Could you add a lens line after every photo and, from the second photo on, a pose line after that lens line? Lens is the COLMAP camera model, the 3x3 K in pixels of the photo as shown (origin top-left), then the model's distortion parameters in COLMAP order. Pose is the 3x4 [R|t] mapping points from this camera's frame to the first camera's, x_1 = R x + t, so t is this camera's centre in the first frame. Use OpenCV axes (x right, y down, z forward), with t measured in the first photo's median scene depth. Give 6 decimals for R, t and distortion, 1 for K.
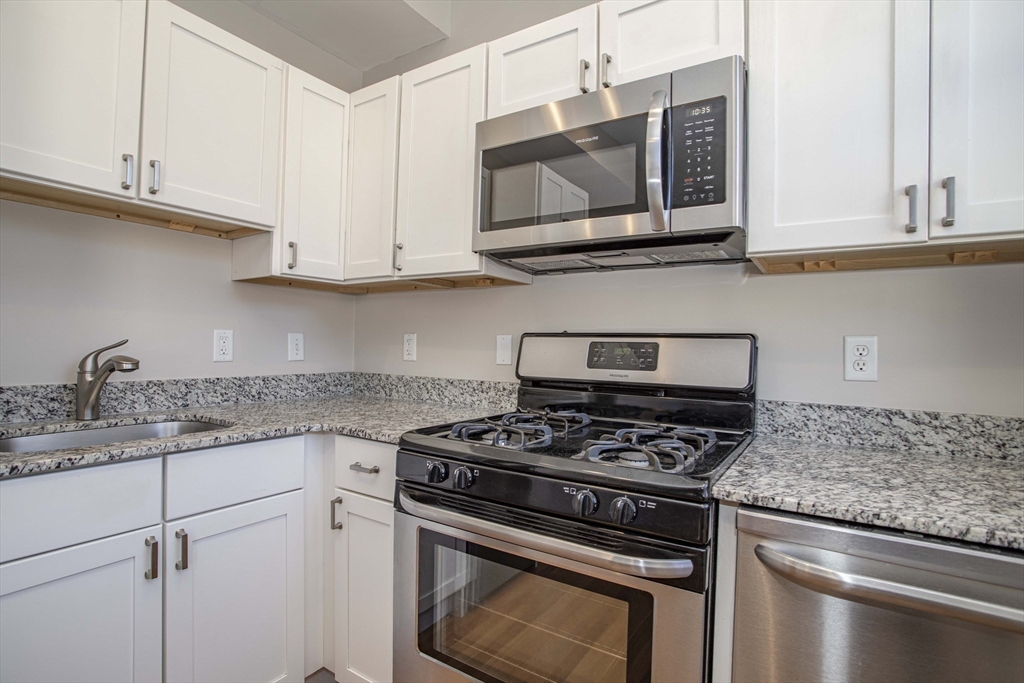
lens RADIAL K [[494.3, 0, 509.7], [0, 494.3, 334.4], [0, 0, 1]] dist [-0.023713, 0.000214]
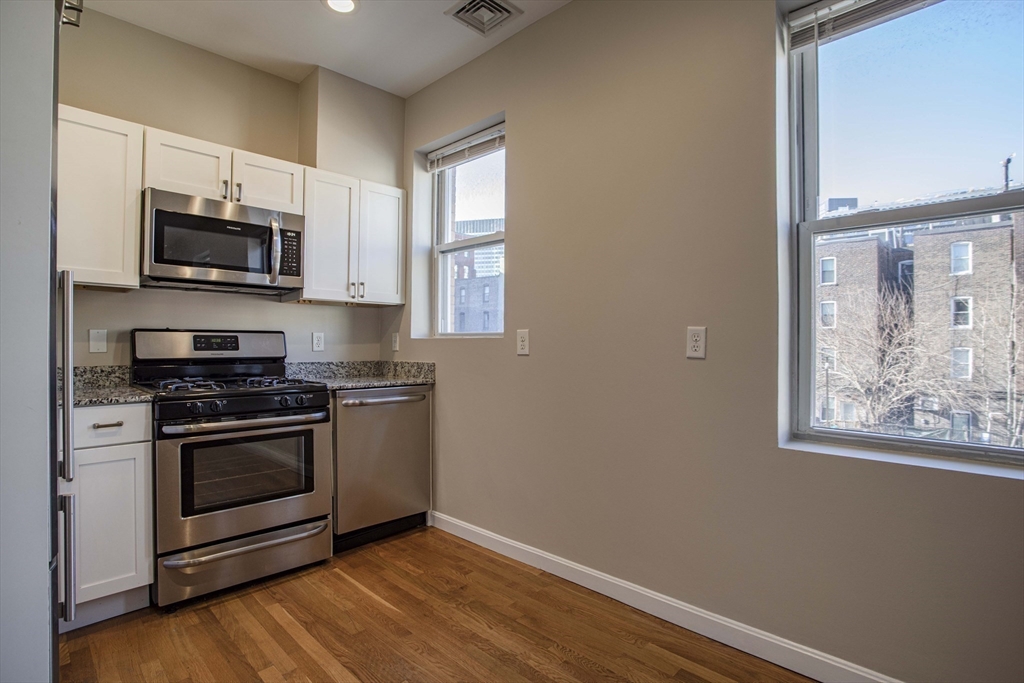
lens RADIAL K [[494.3, 0, 511.8], [0, 494.3, 340.5], [0, 0, 1]] dist [-0.023713, 0.000214]
pose [[0.195042, -0.012253, 0.980718, -1.470060], [-0.022751, 0.999596, 0.017013, -0.021725], [-0.980531, -0.025630, 0.194685, -0.411140]]
